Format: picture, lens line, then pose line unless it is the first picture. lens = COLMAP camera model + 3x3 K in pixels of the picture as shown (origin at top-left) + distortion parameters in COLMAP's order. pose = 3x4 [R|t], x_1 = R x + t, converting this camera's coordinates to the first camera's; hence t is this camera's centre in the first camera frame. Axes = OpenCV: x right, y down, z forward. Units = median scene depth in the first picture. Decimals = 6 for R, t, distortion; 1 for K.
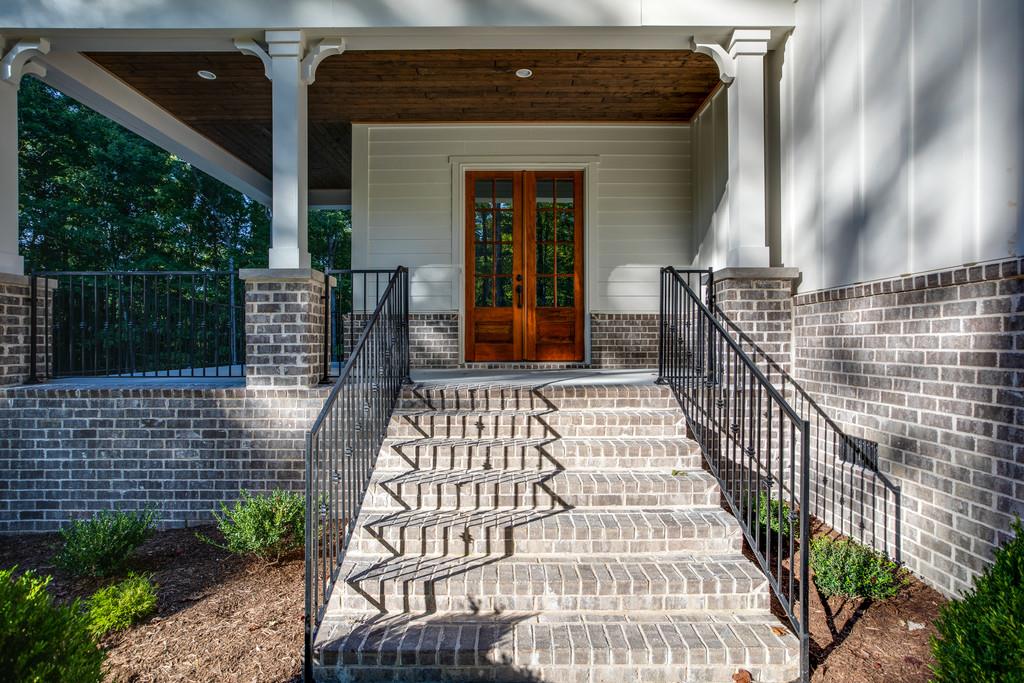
lens RADIAL K [[550.3, 0, 511.4], [0, 550.3, 349.0], [0, 0, 1]] dist [-0.034660, 0.022716]
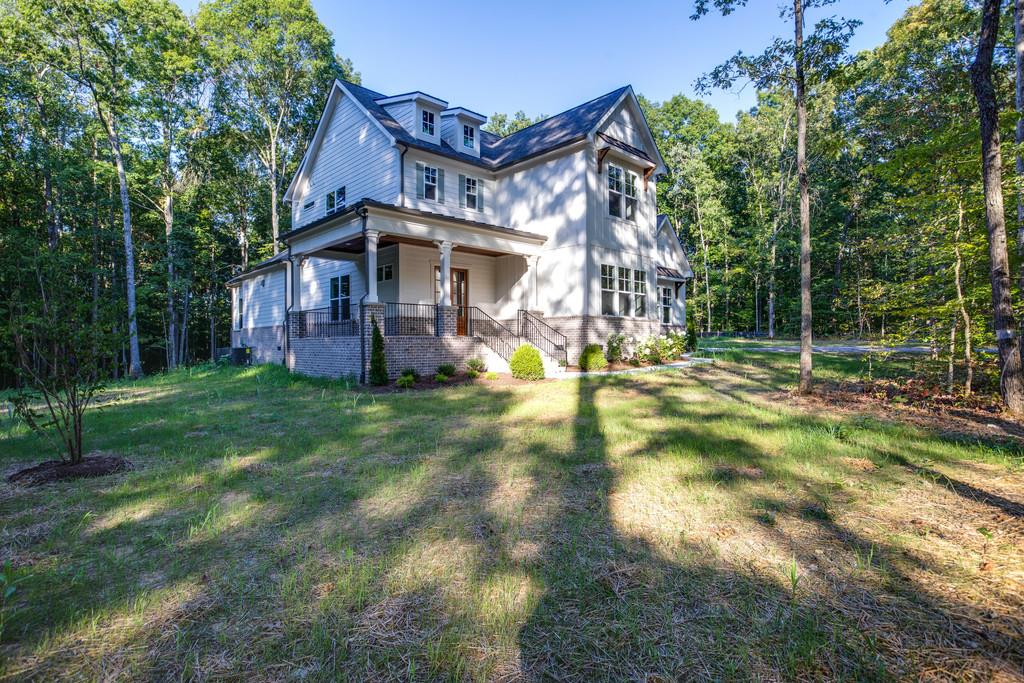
lens RADIAL K [[550.3, 0, 511.4], [0, 550.3, 349.0], [0, 0, 1]] dist [-0.034660, 0.022716]
pose [[0.736369, -0.011294, 0.676486, -2.700648], [0.013719, 0.999904, 0.001760, 0.152307], [-0.676441, 0.007984, 0.736454, -2.130653]]
